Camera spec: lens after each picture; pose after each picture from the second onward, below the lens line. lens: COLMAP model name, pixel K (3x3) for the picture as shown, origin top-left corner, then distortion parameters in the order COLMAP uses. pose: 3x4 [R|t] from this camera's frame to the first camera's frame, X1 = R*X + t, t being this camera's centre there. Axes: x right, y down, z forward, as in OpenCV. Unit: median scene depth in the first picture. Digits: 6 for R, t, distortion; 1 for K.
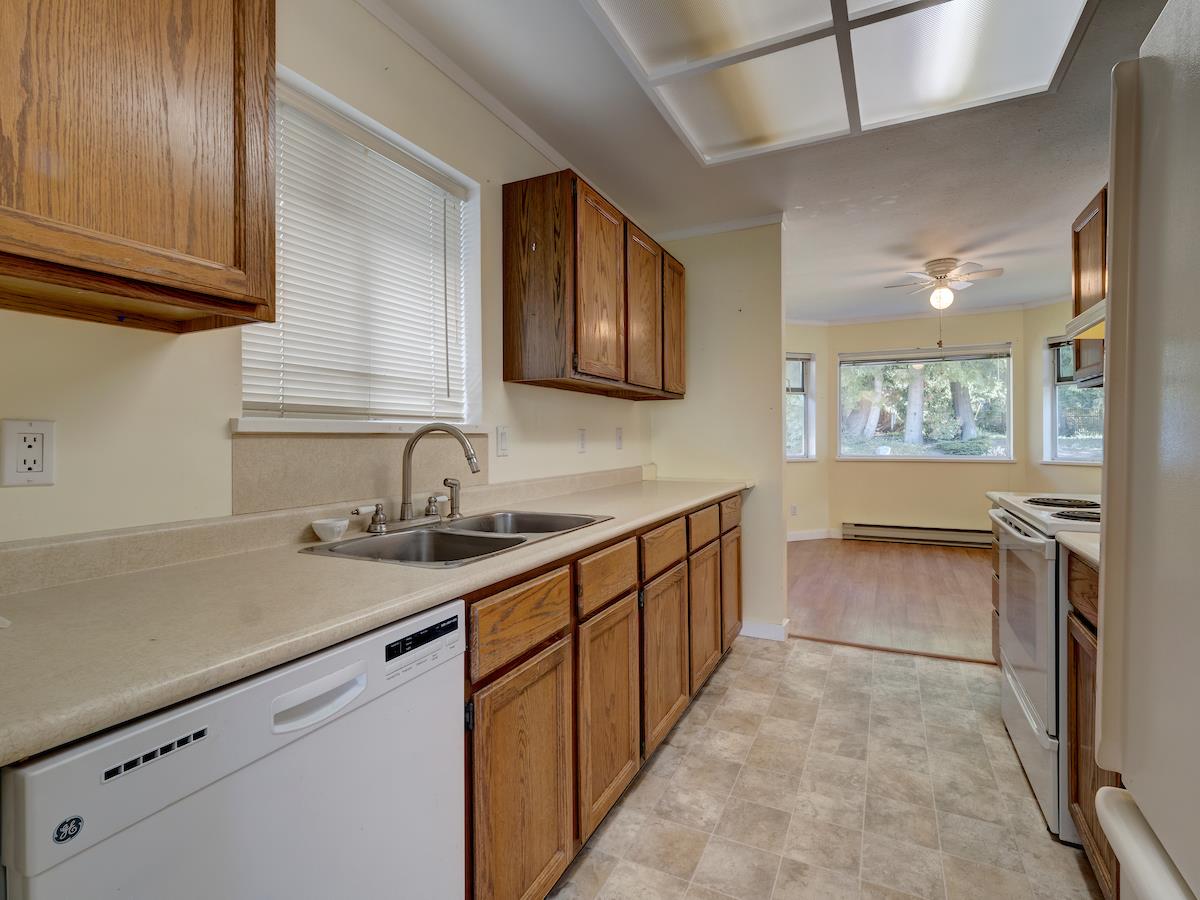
lens RADIAL K [[592.1, 0, 617.4], [0, 592.1, 443.1], [0, 0, 1]] dist [0.025595, -0.001501]
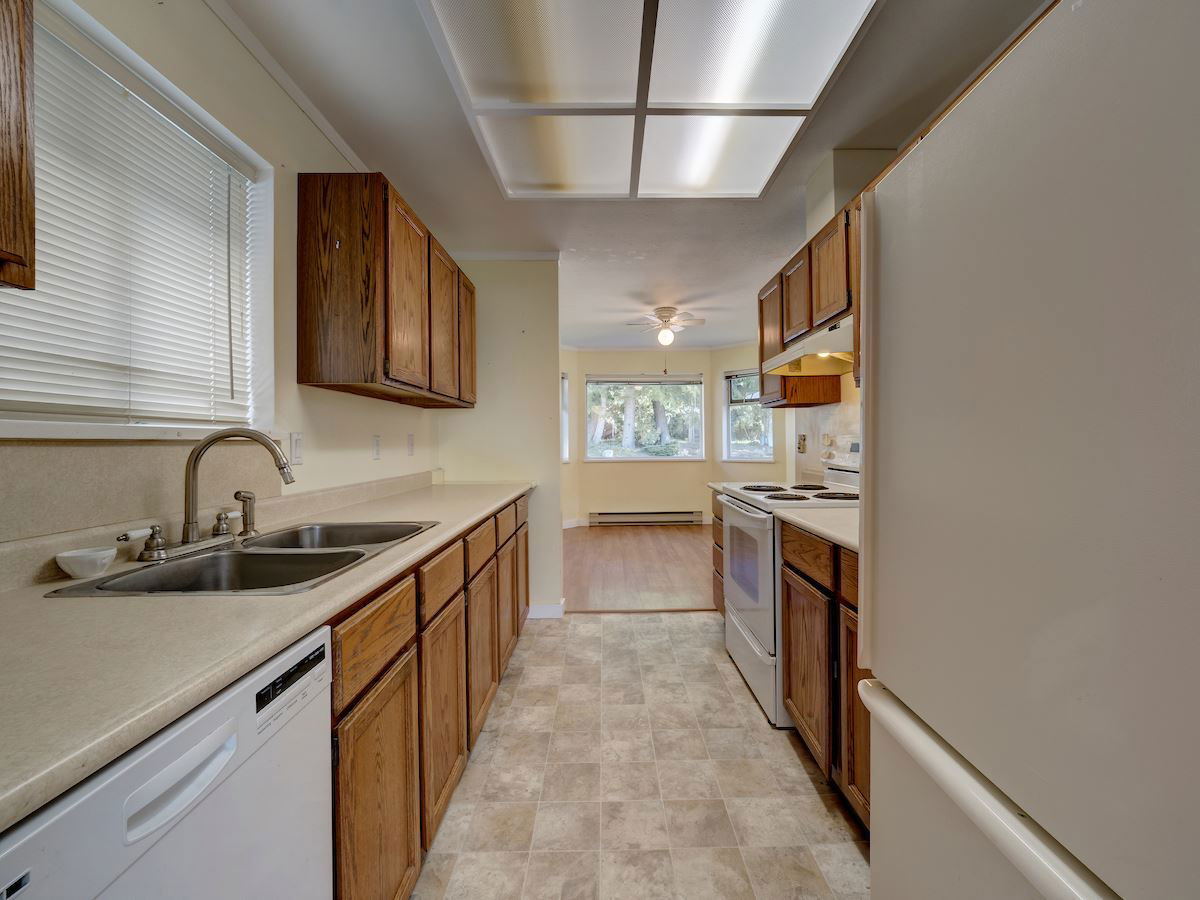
lens RADIAL K [[518.7, 0, 617.8], [0, 518.7, 443.2], [0, 0, 1]] dist [0.027305, -0.014594]
pose [[0.897505, -0.003033, 0.440993, -0.110312], [0.007342, 0.999941, -0.008065, -0.000920], [-0.440942, 0.010476, 0.897474, 0.048346]]
